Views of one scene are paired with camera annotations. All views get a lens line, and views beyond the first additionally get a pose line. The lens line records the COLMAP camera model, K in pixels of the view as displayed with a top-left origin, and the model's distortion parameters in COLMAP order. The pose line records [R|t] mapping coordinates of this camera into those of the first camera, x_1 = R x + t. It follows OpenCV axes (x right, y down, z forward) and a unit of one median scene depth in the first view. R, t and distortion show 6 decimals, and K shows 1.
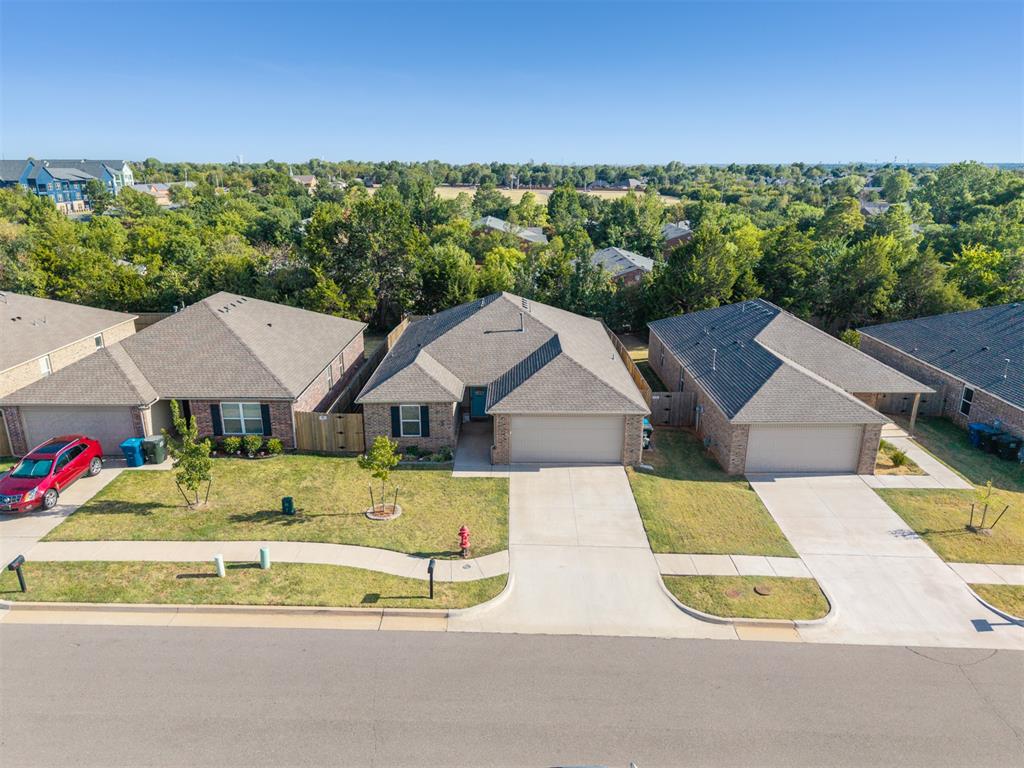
lens RADIAL K [[686.9, 0, 512.0], [0, 686.9, 384.0], [0, 0, 1]] dist [0.031059, 0.000019]
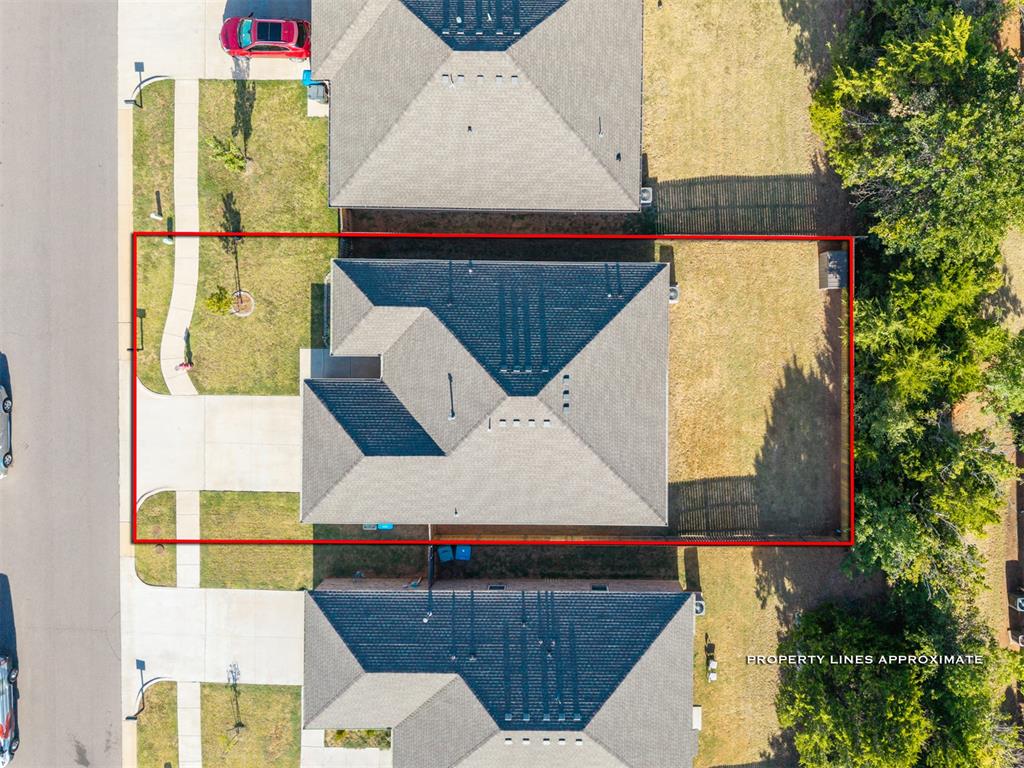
lens RADIAL K [[686.9, 0, 512.0], [0, 686.9, 384.0], [0, 0, 1]] dist [0.031059, 0.000019]
pose [[-0.016098, 0.999819, 0.010096, -0.052412], [-0.300848, -0.014473, 0.953562, -1.366182], [0.953536, 0.012313, 0.301026, 1.170038]]
